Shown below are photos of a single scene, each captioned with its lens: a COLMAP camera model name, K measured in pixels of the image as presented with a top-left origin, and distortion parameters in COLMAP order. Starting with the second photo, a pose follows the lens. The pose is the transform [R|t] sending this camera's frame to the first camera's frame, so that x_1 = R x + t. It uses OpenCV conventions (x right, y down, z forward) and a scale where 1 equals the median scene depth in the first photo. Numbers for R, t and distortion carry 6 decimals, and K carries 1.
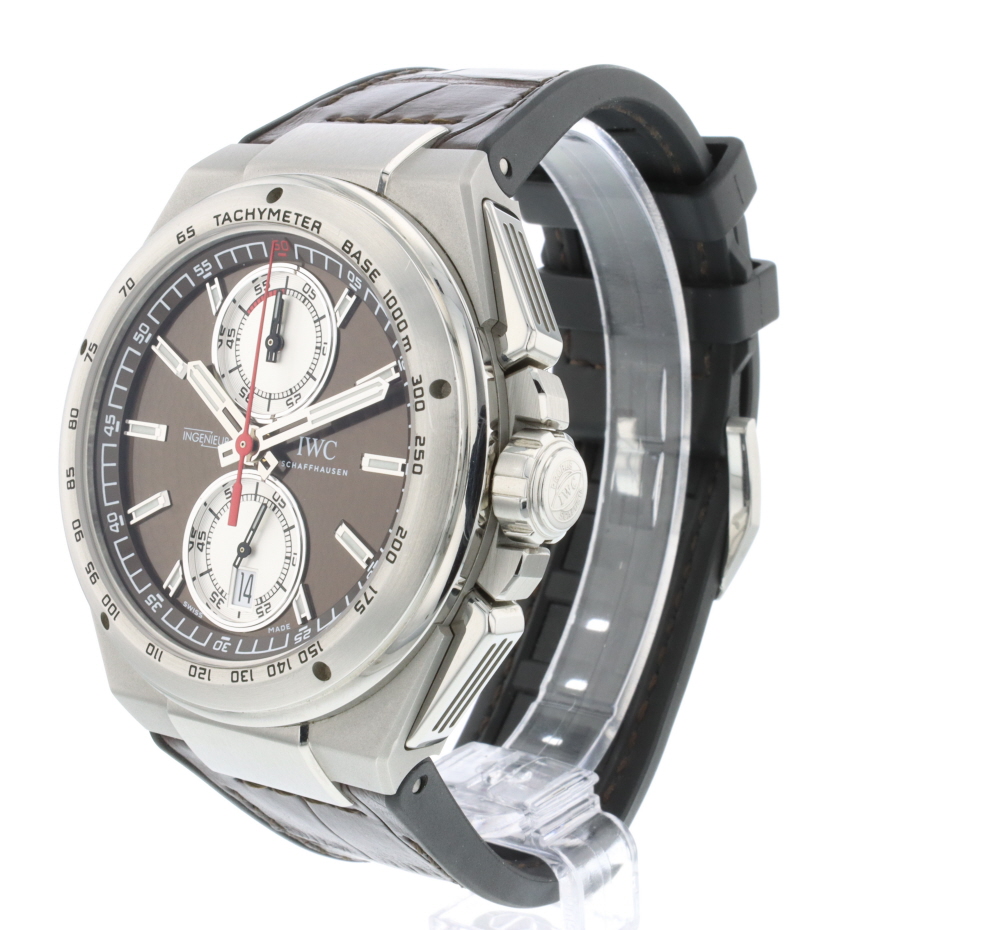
lens RADIAL K [[1896.9, 0, 507.2], [0, 1896.9, 460.4], [0, 0, 1]] dist [0.003909, 0.000000]
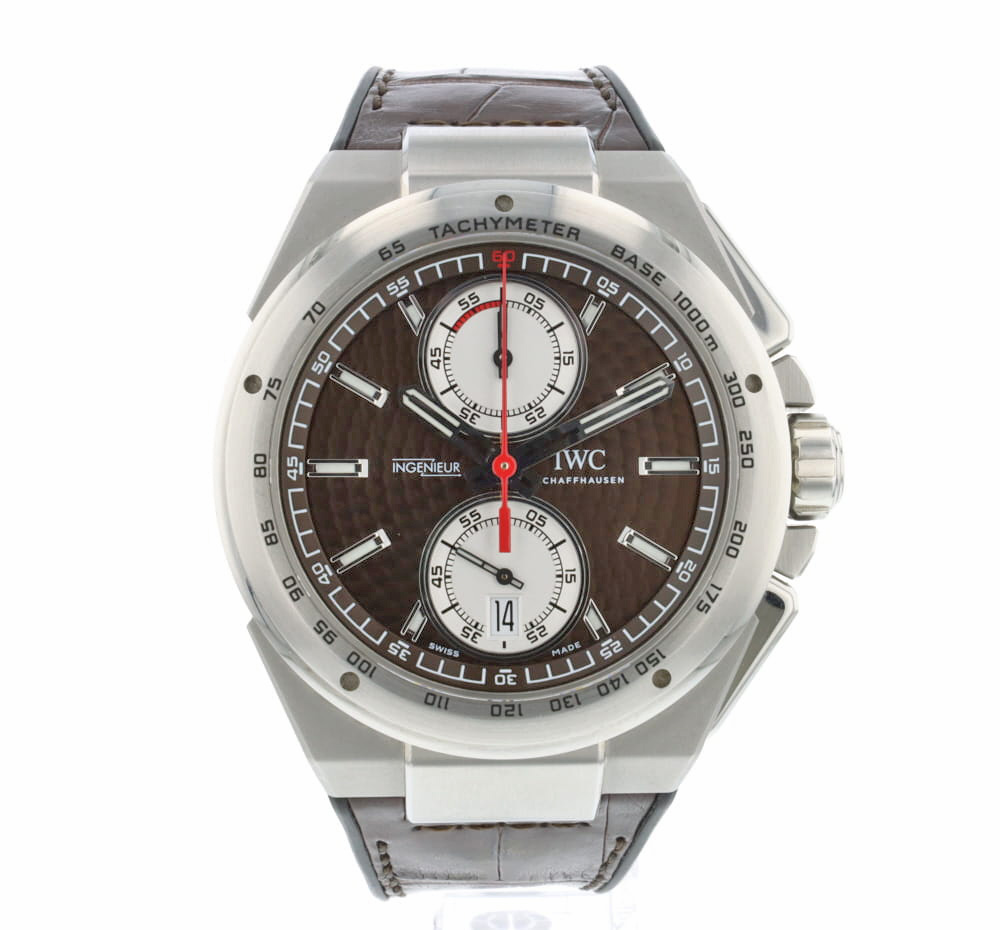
lens RADIAL K [[1896.9, 0, 491.3], [0, 1896.9, 471.2], [0, 0, 1]] dist [0.003909, 0.000000]
pose [[0.792751, -0.123085, 0.596989, -0.709393], [0.116975, 0.991917, 0.049178, -0.053118], [-0.598217, 0.030847, 0.800741, 0.239694]]
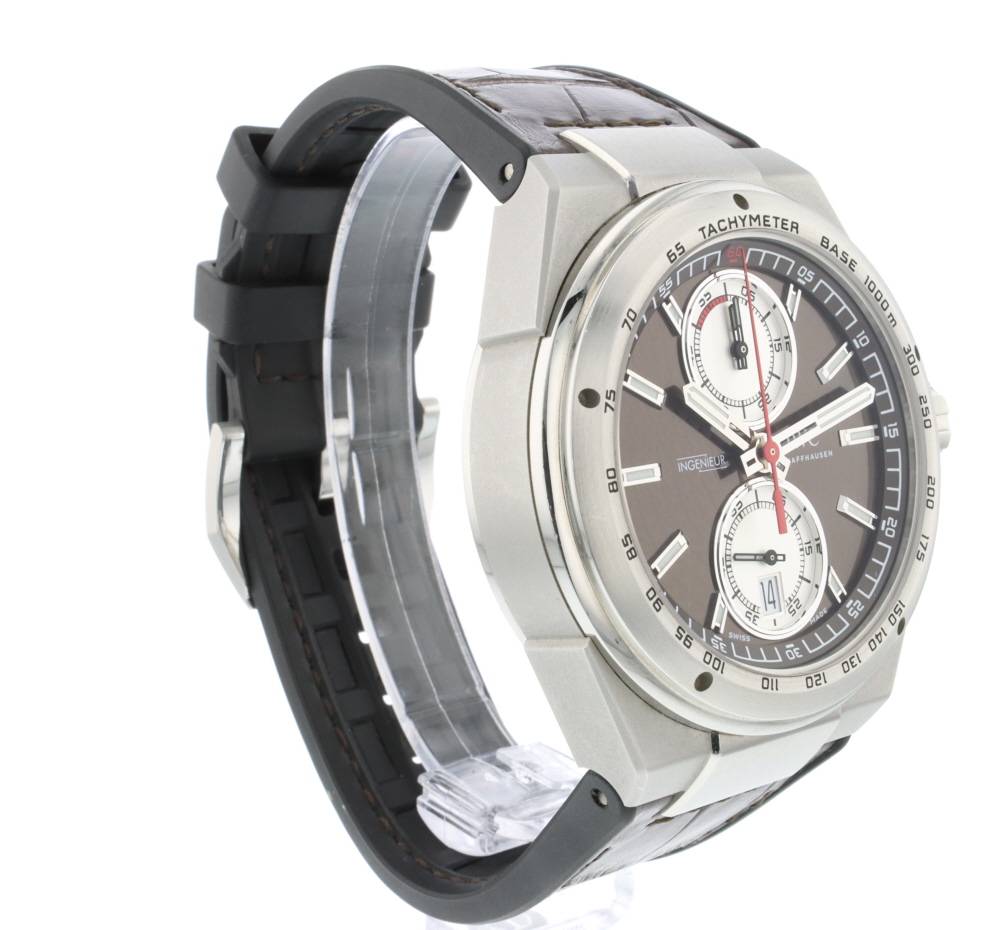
lens RADIAL K [[1896.9, 0, 507.7], [0, 1896.9, 463.6], [0, 0, 1]] dist [0.003909, 0.000000]
pose [[0.256600, -0.196859, 0.946257, -1.112738], [0.181277, 0.971466, 0.152946, -0.179034], [-0.949366, 0.132289, 0.284965, 0.843432]]
